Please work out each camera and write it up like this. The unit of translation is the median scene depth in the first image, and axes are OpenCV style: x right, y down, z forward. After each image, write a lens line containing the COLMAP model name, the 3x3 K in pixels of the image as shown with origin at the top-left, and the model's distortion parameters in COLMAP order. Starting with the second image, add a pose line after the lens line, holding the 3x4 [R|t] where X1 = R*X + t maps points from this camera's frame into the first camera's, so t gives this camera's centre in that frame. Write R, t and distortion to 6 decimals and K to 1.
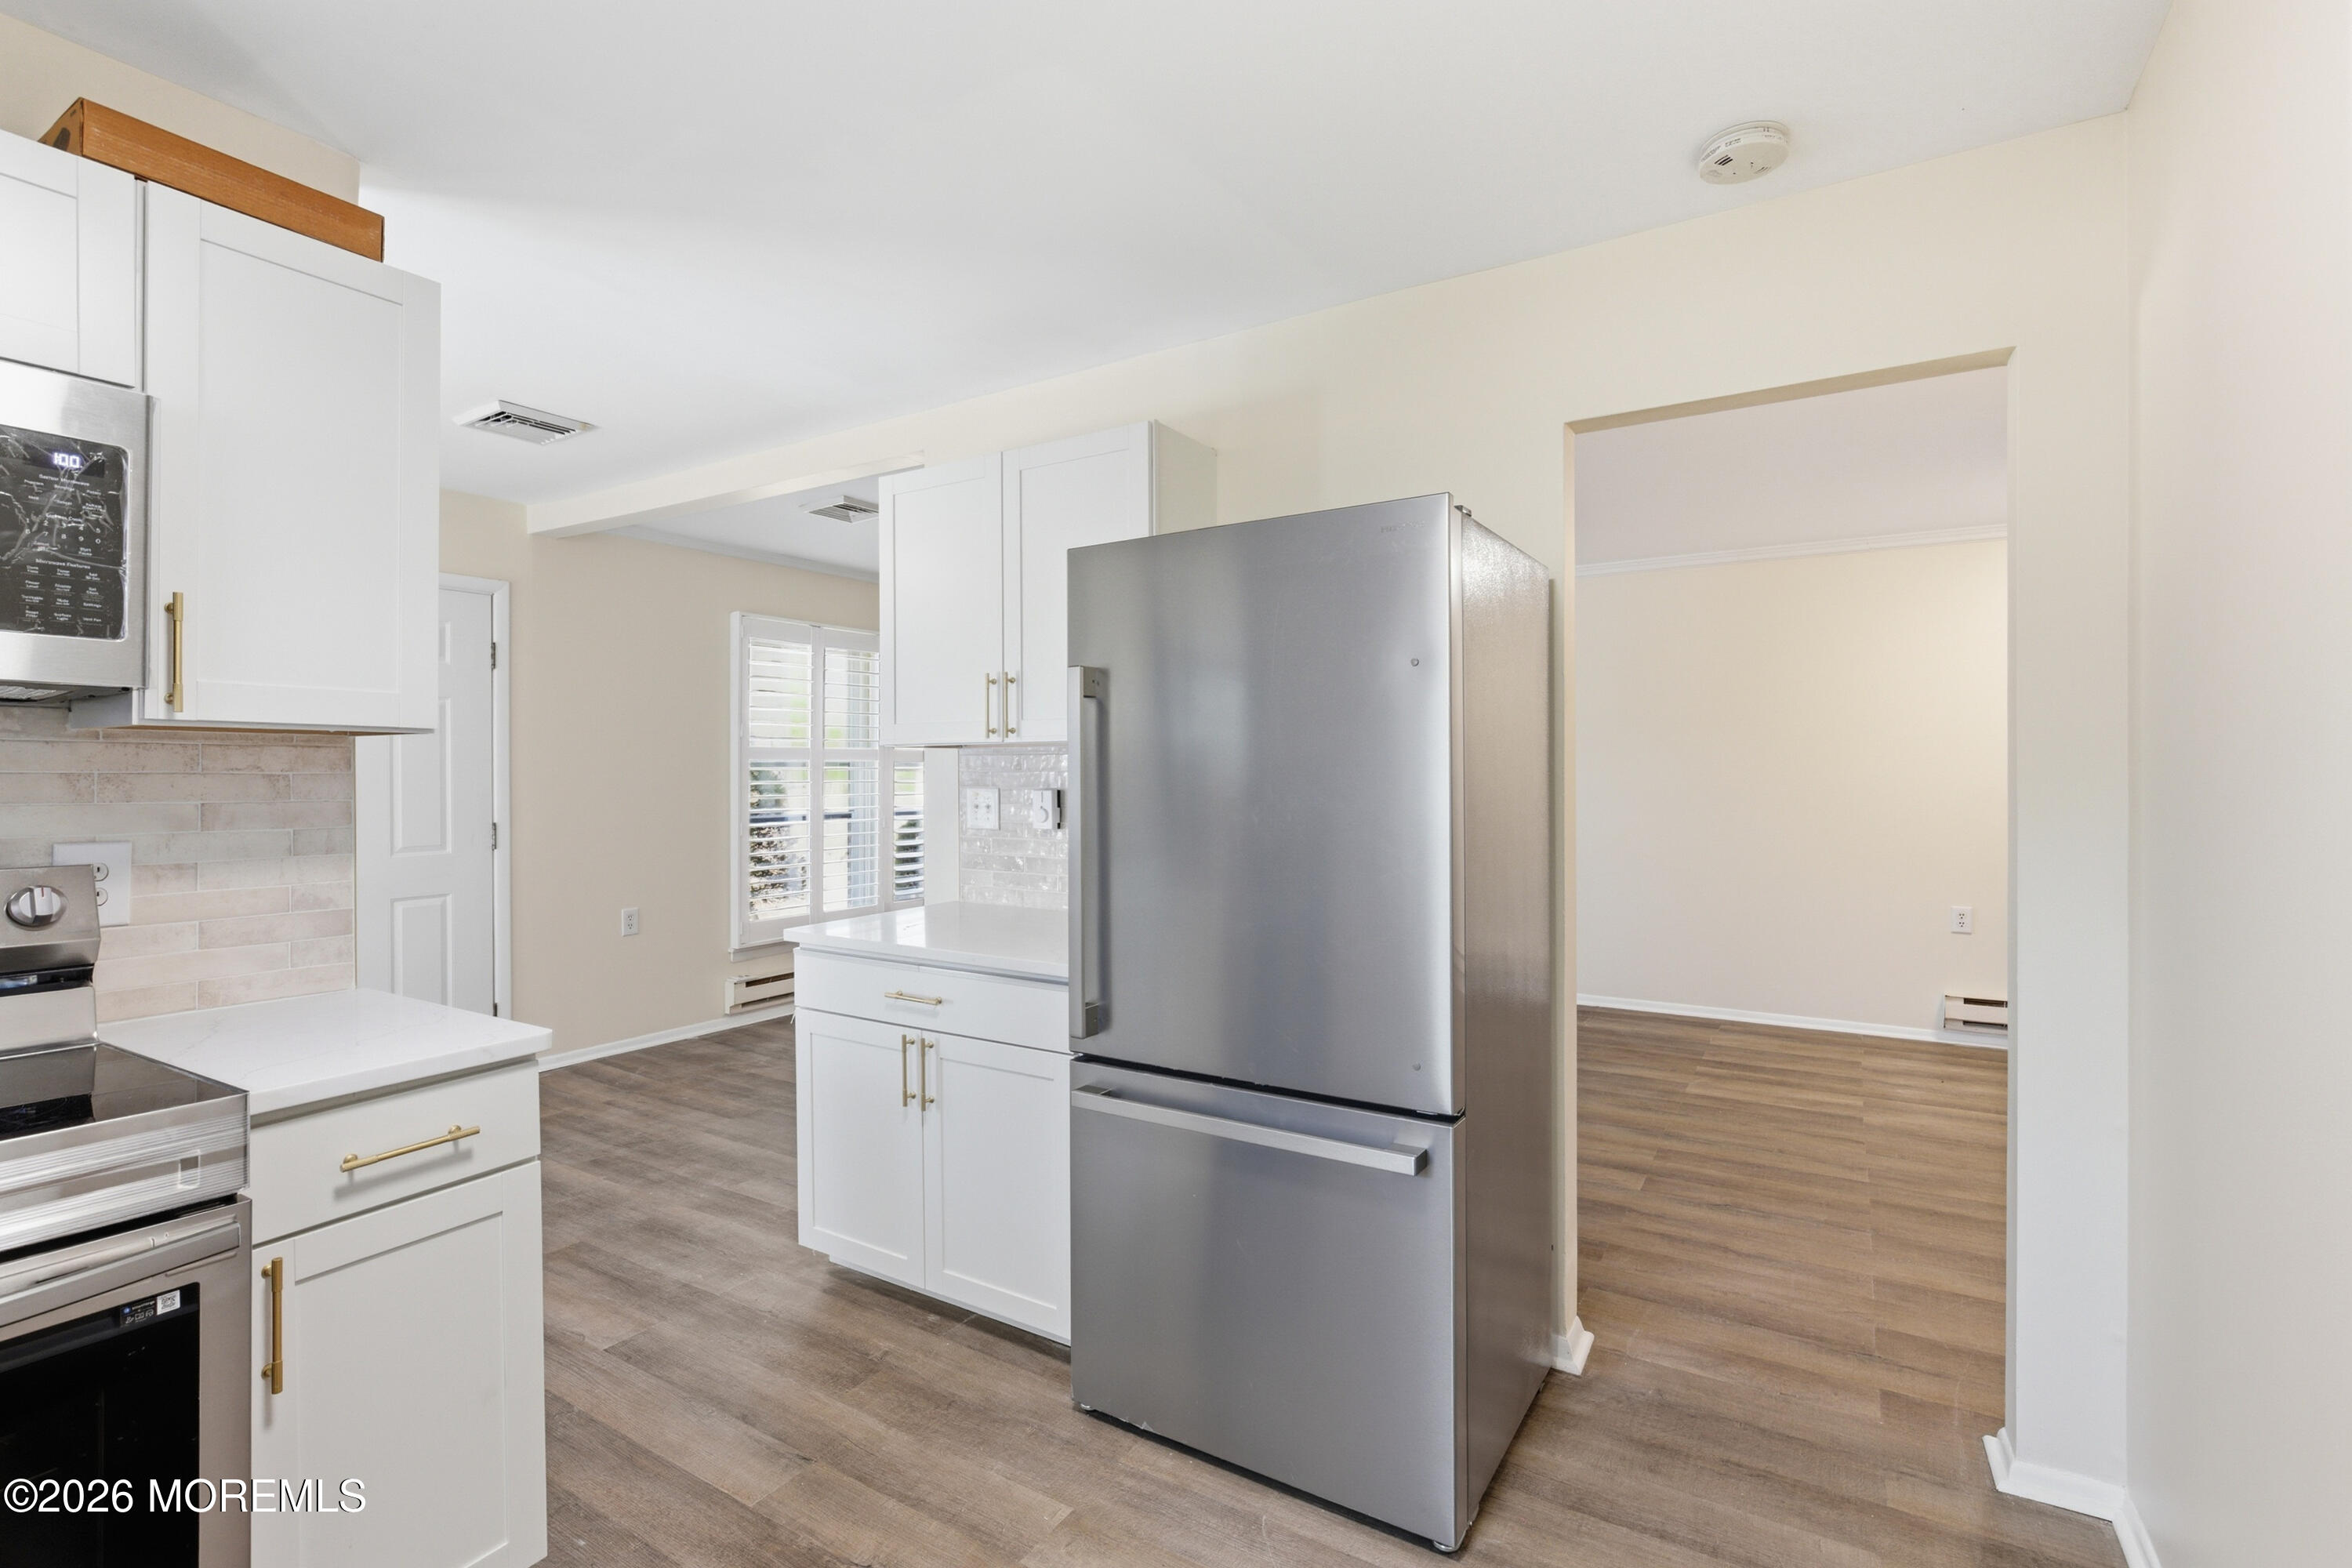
lens RADIAL K [[1071.7, 0, 1168.2], [0, 1071.7, 771.9], [0, 0, 1]] dist [0.010642, 0.000113]
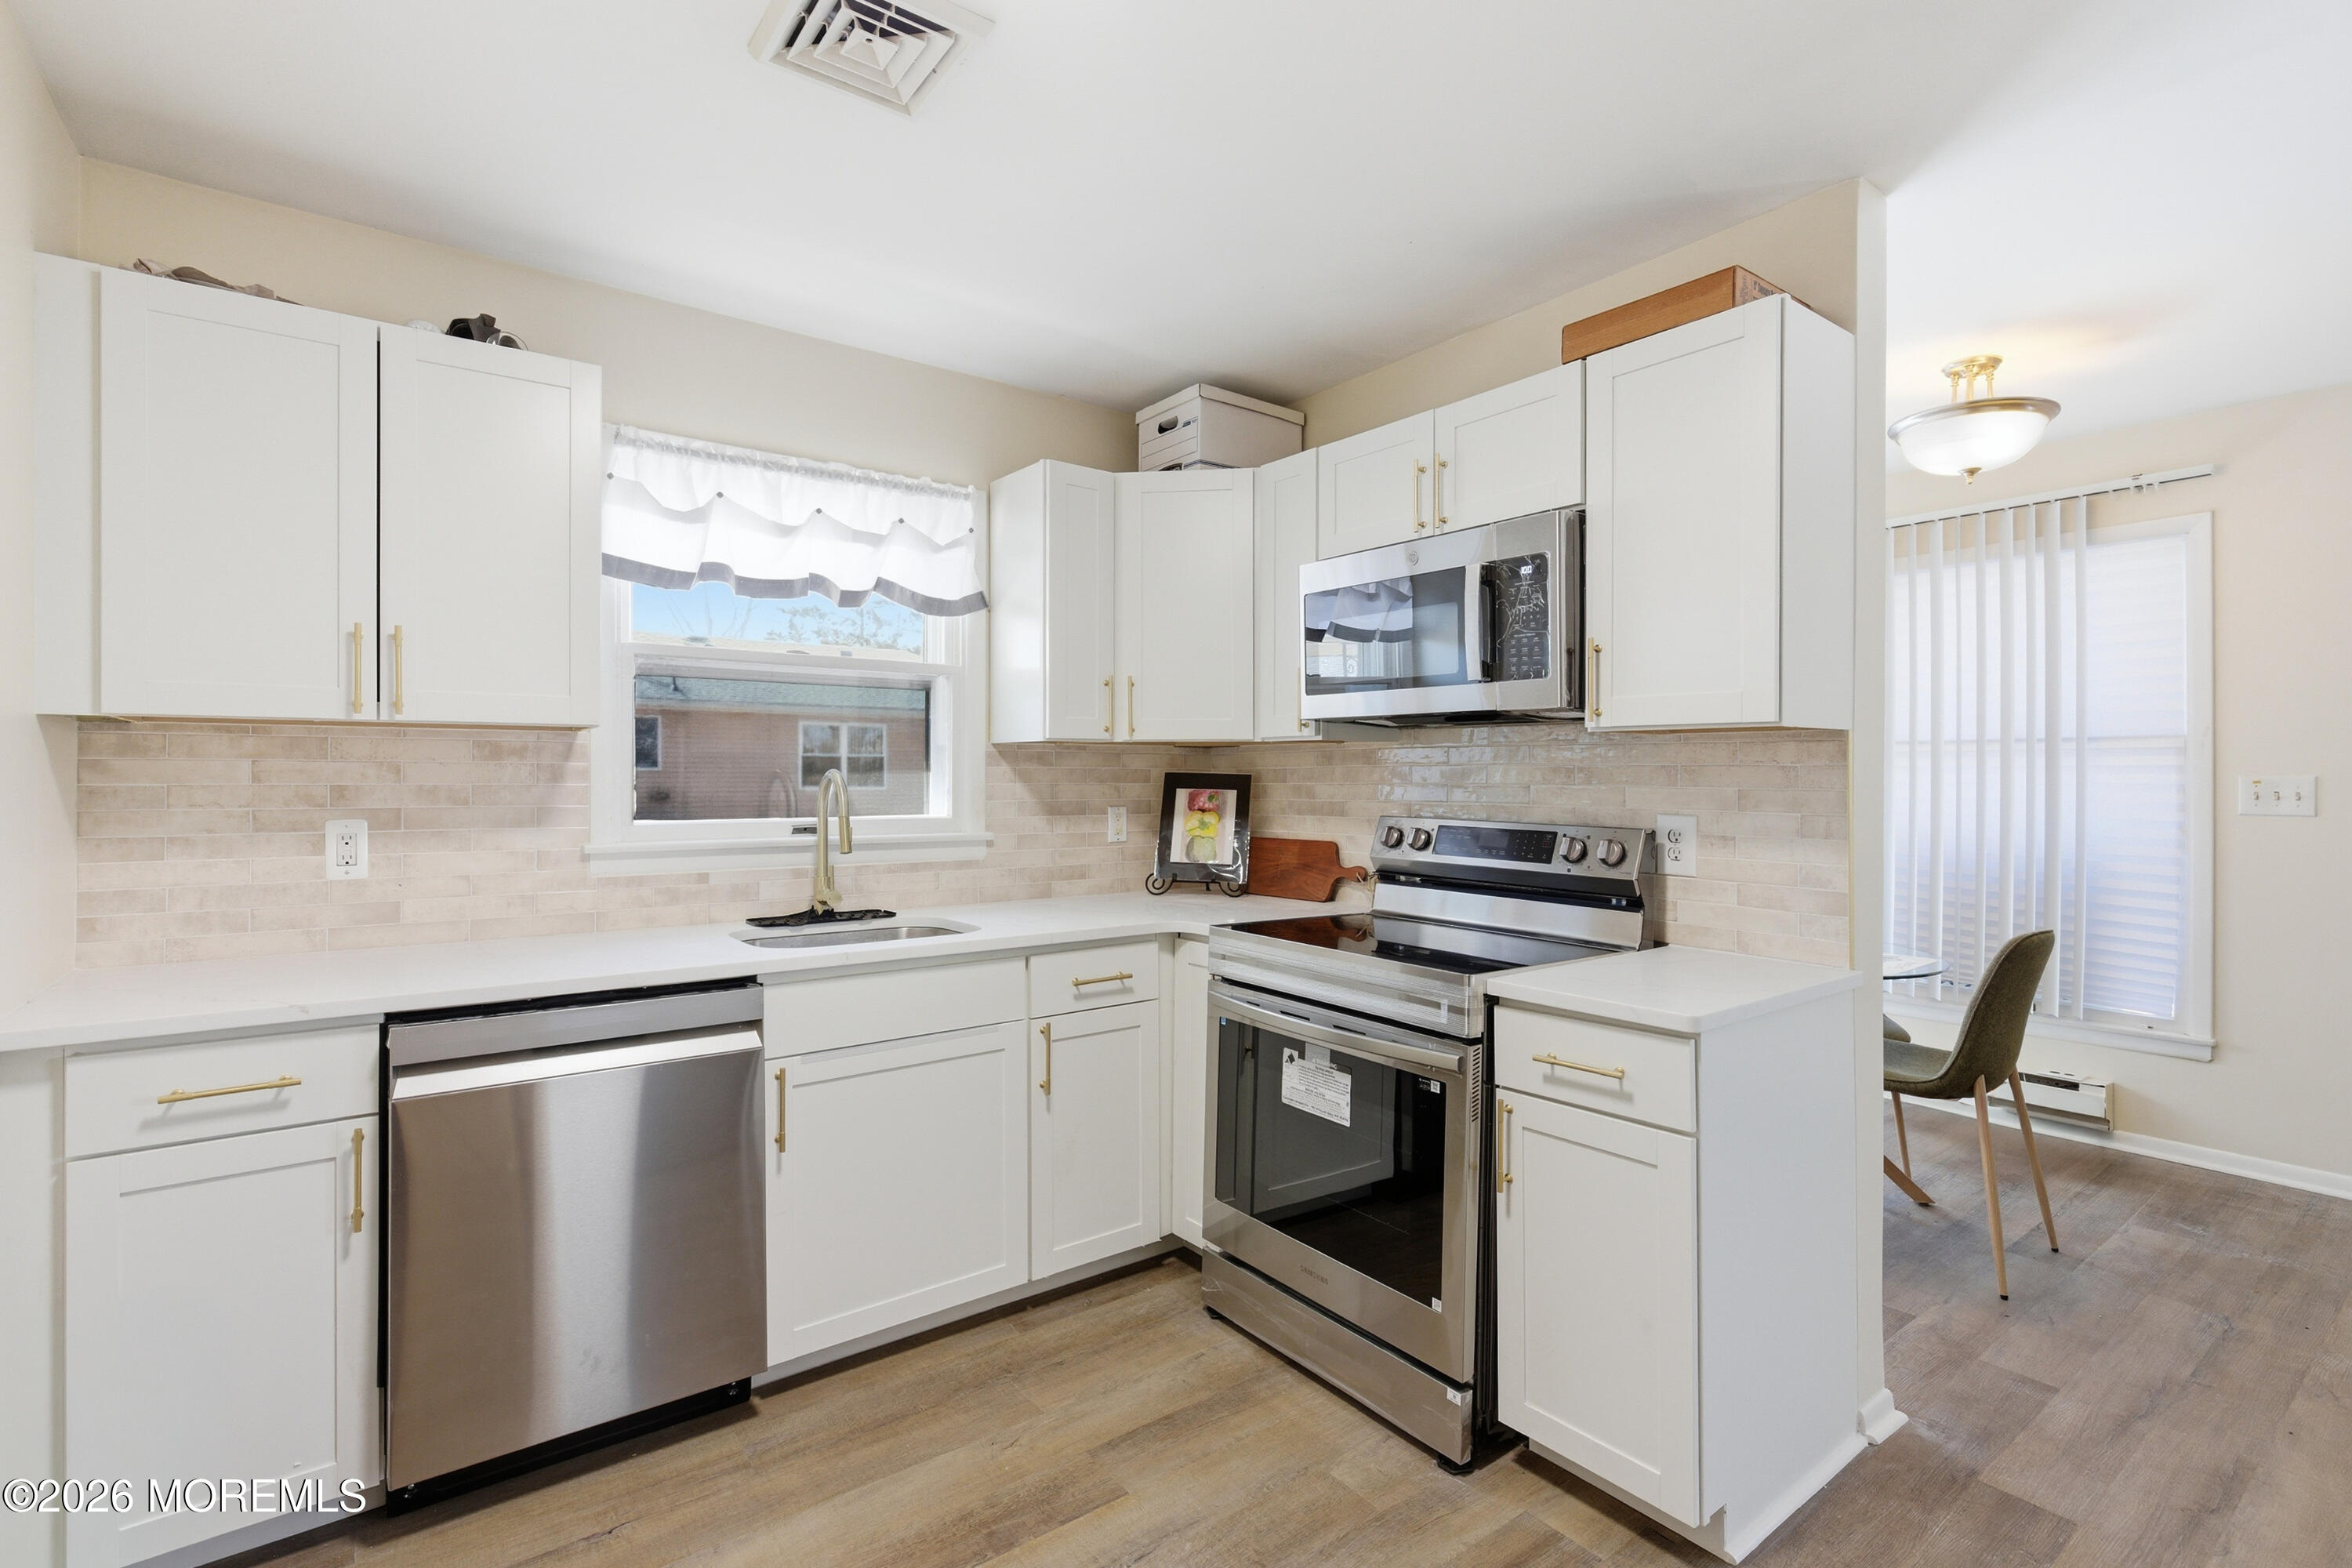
lens RADIAL K [[1071.7, 0, 1173.6], [0, 1071.7, 778.9], [0, 0, 1]] dist [0.010642, 0.000113]
pose [[-0.346653, 0.004329, -0.937983, 0.541367], [0.000202, 0.999990, 0.004540, 0.012130], [0.937993, 0.001385, -0.346650, 0.876380]]
